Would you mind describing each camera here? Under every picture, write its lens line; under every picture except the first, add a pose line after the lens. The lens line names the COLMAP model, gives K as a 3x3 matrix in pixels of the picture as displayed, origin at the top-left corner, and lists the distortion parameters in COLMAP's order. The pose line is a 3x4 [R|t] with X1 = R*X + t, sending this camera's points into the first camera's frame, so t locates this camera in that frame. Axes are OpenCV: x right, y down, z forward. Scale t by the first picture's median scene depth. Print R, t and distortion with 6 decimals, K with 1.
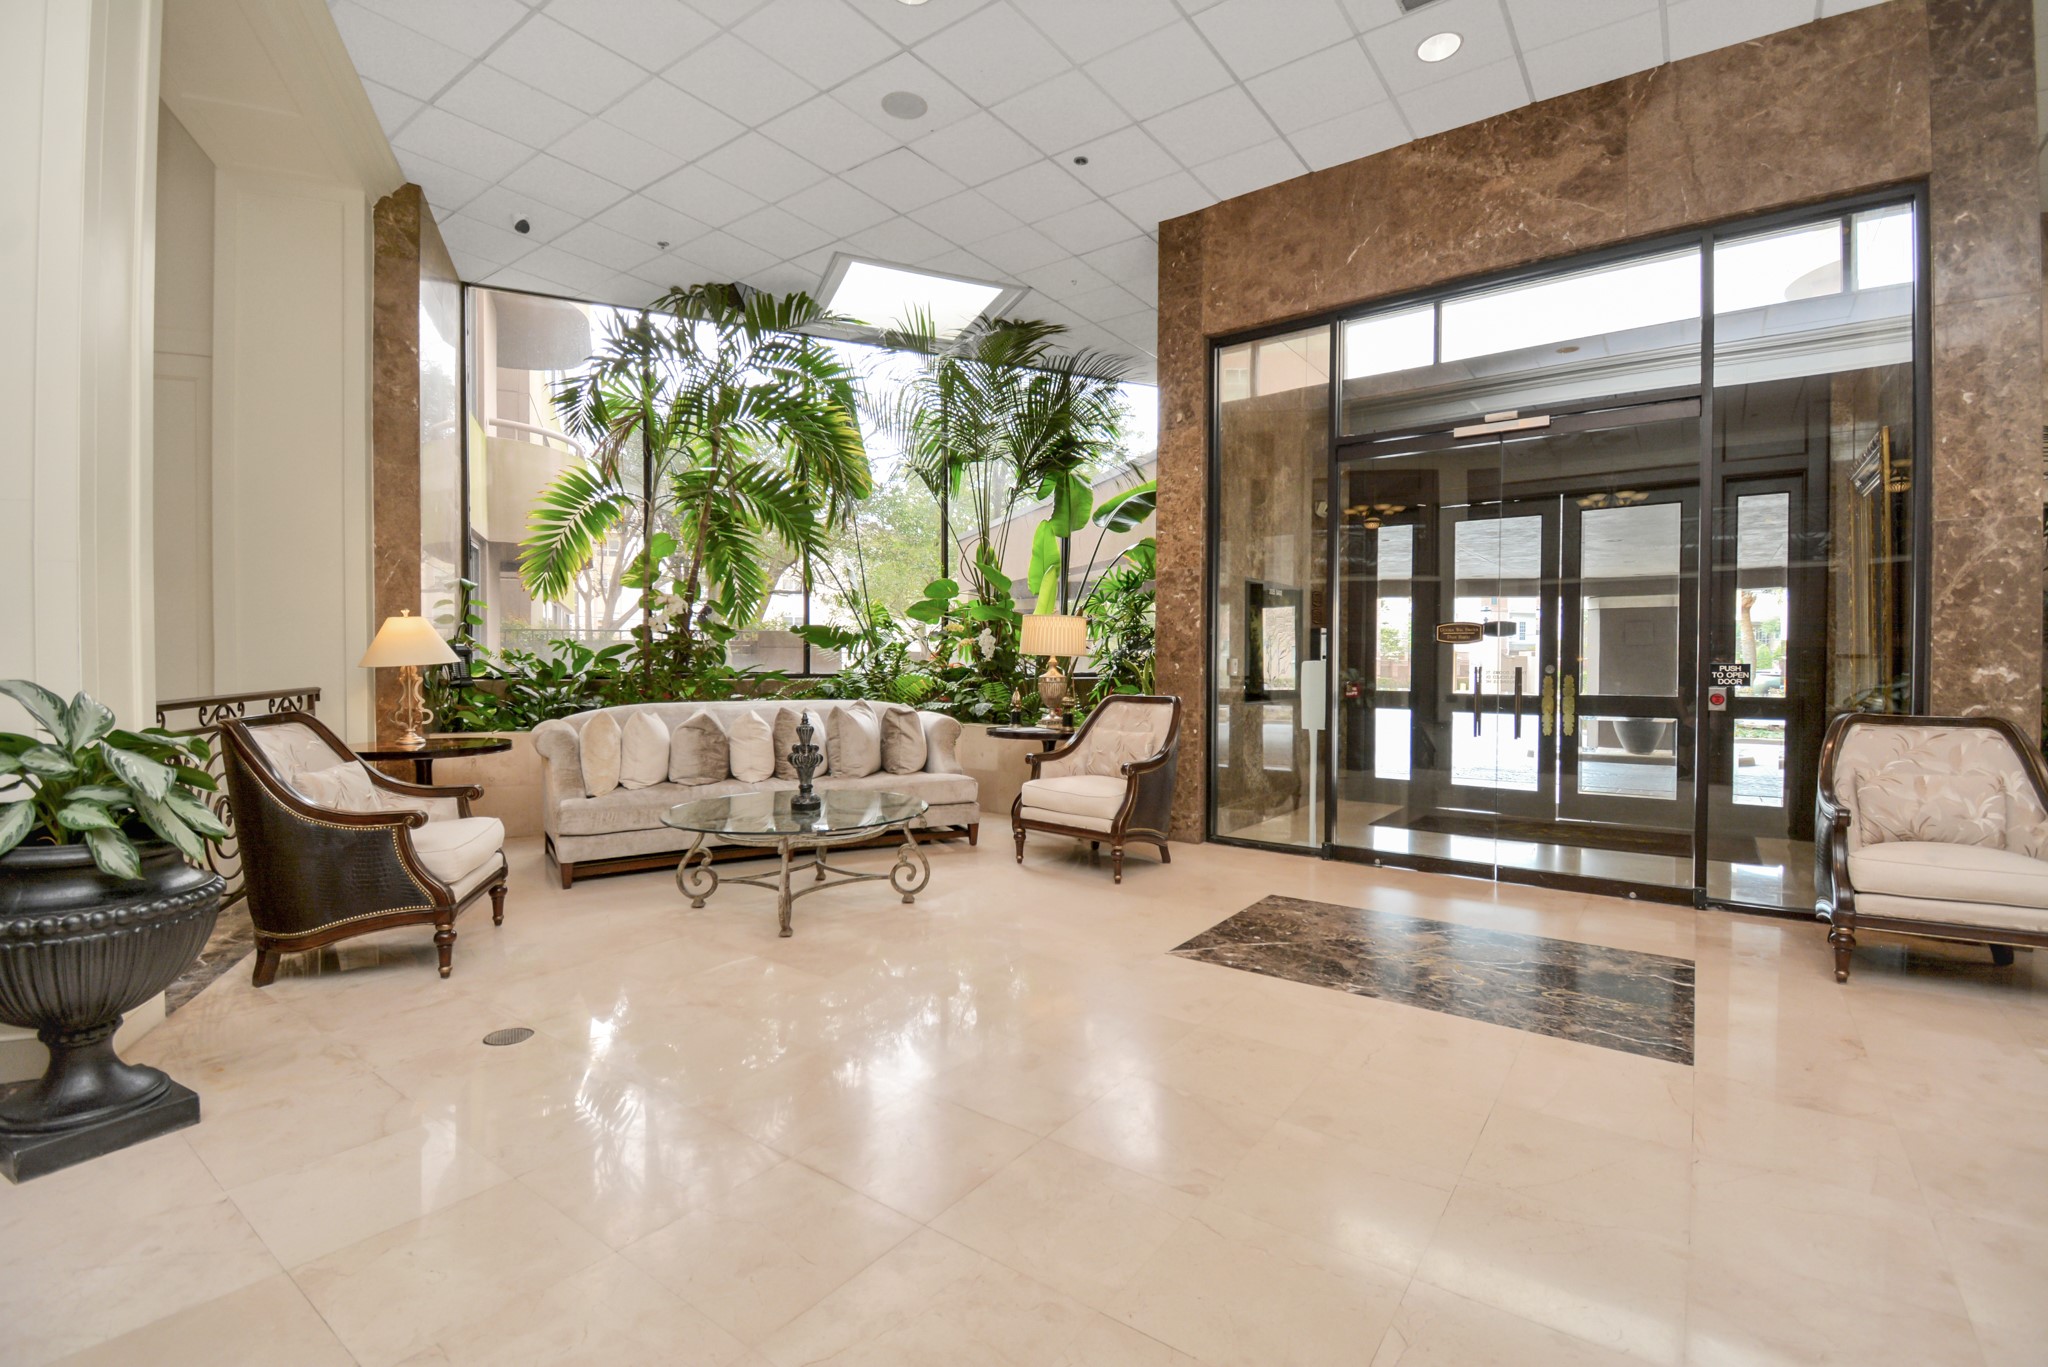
lens RADIAL K [[913.4, 0, 1024.0], [0, 913.4, 678.1], [0, 0, 1]] dist [0.021513, -0.022692]
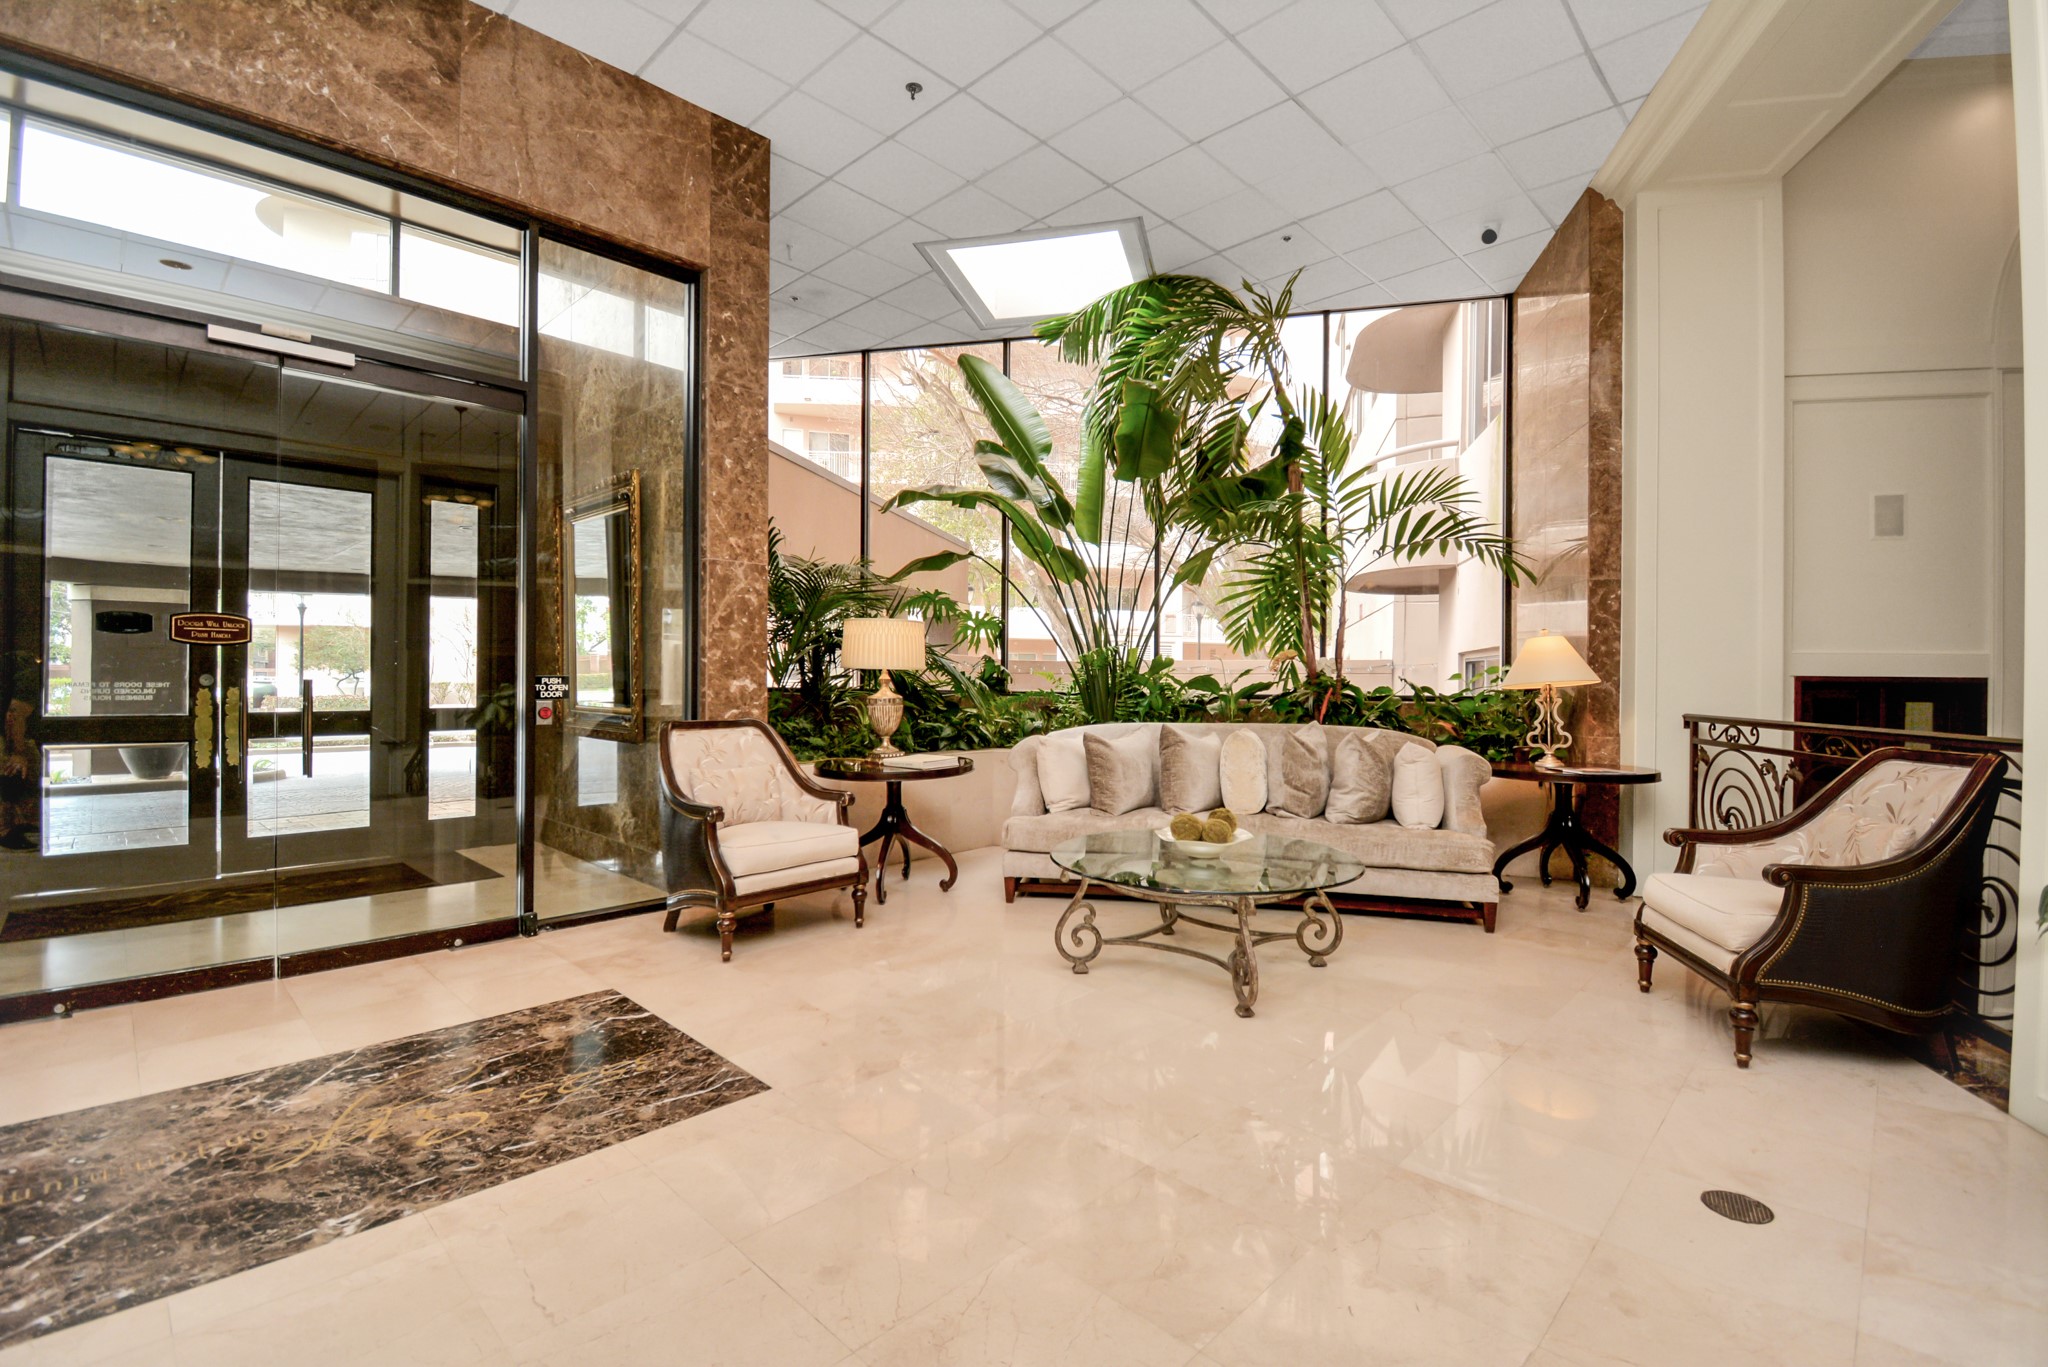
lens RADIAL K [[913.4, 0, 1024.0], [0, 913.4, 678.1], [0, 0, 1]] dist [0.021513, -0.022692]
pose [[0.137053, -0.002779, 0.990560, -0.149881], [0.008122, 0.999966, 0.001682, -0.012812], [-0.990530, 0.007814, 0.137071, 0.426931]]
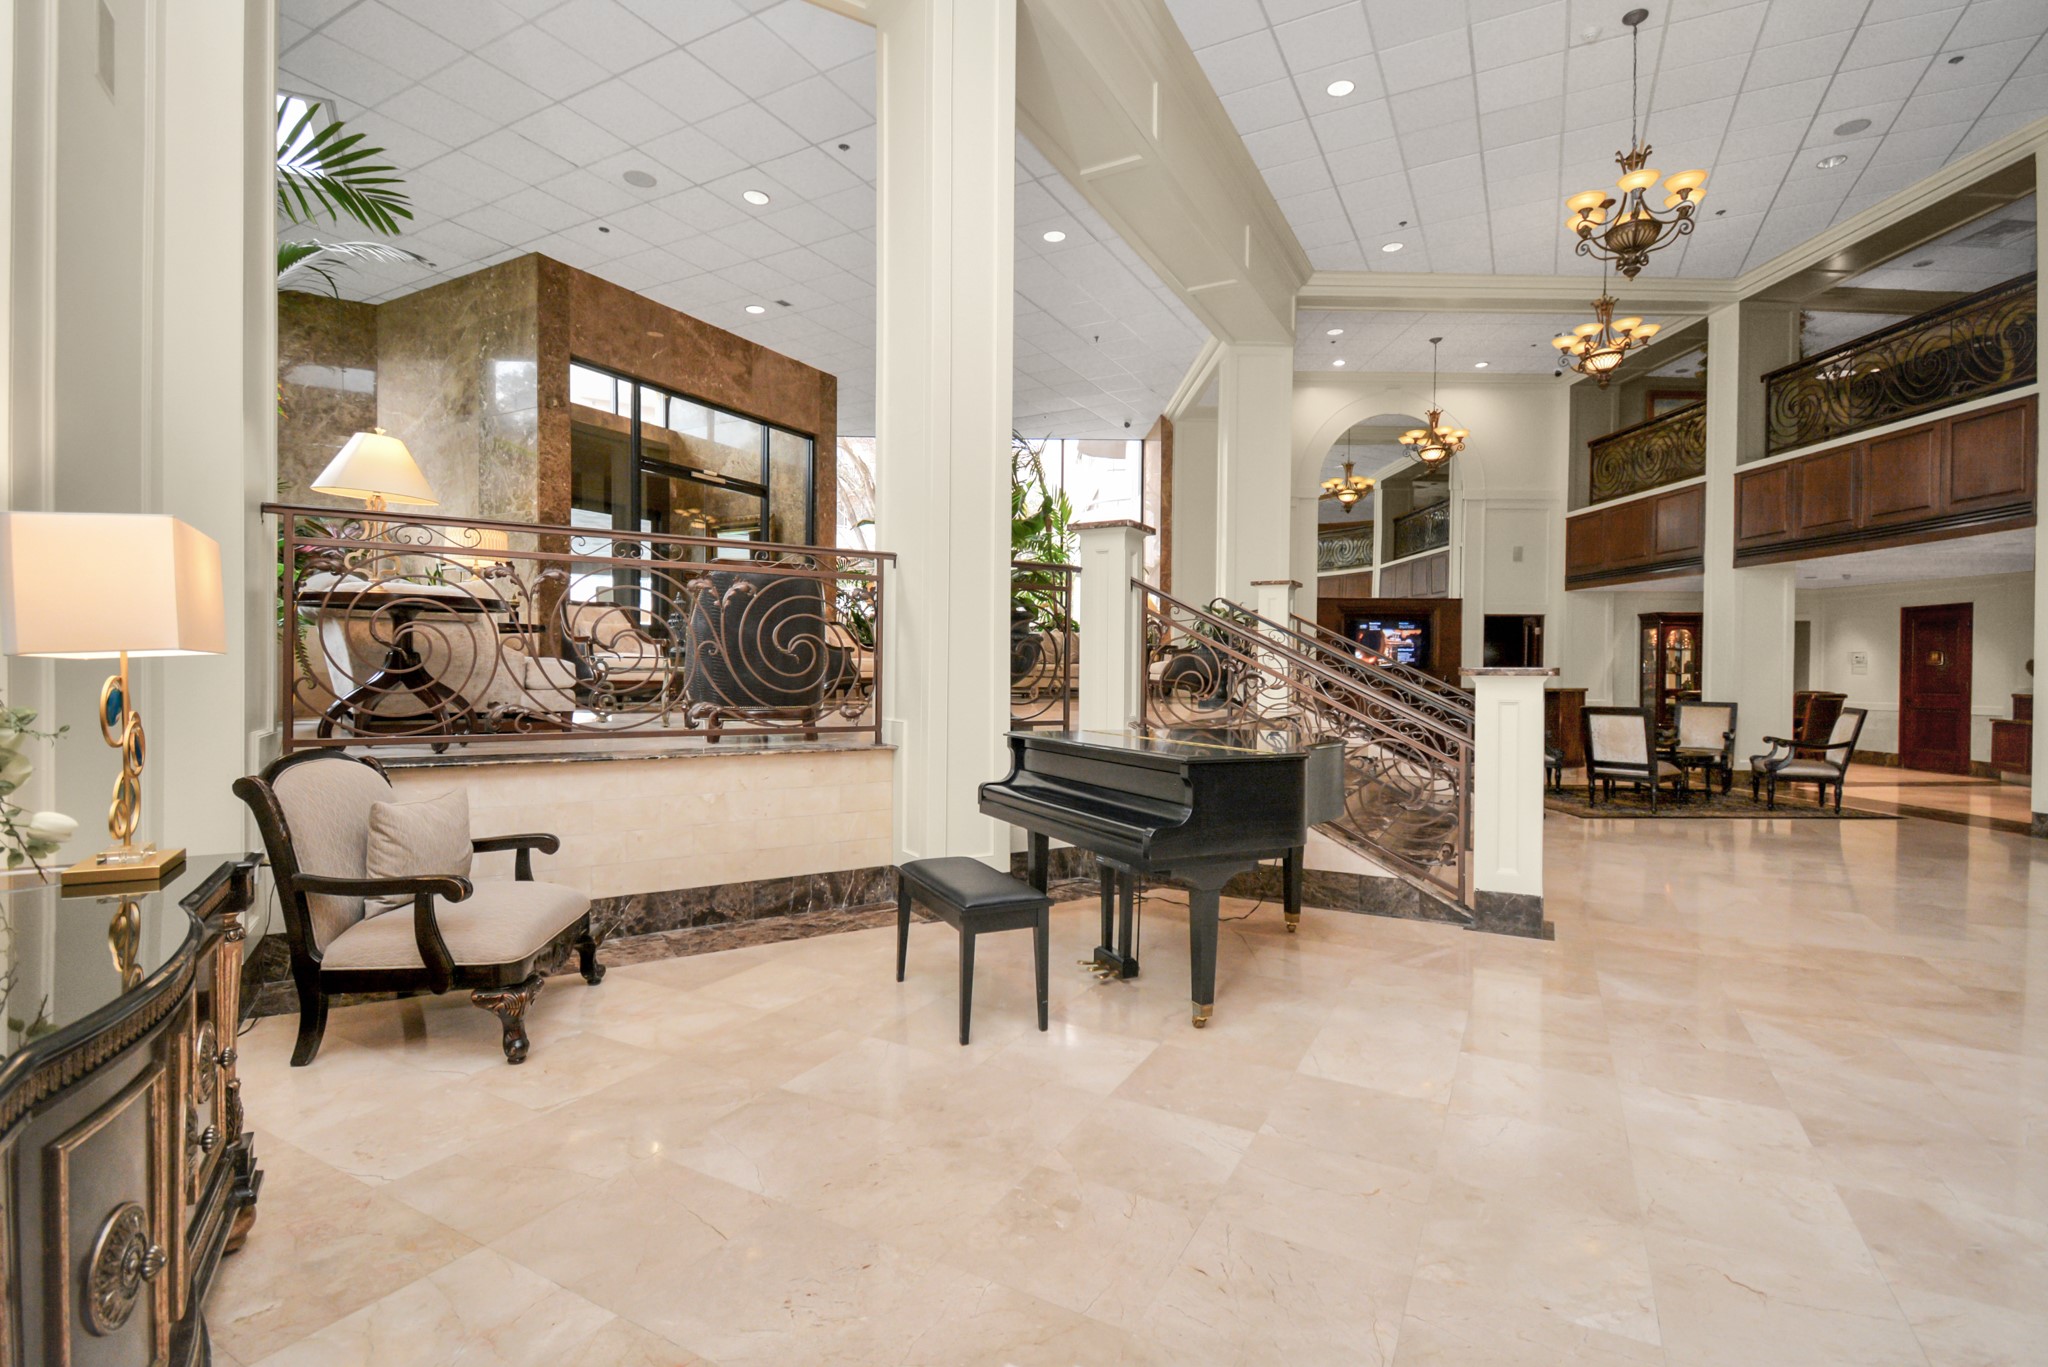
lens RADIAL K [[913.4, 0, 1024.0], [0, 913.4, 678.1], [0, 0, 1]] dist [0.021513, -0.022692]
pose [[-0.134736, -0.015745, 0.990756, -2.059639], [0.013083, 0.999758, 0.017668, 0.184814], [-0.990795, 0.015343, -0.134497, 0.764931]]
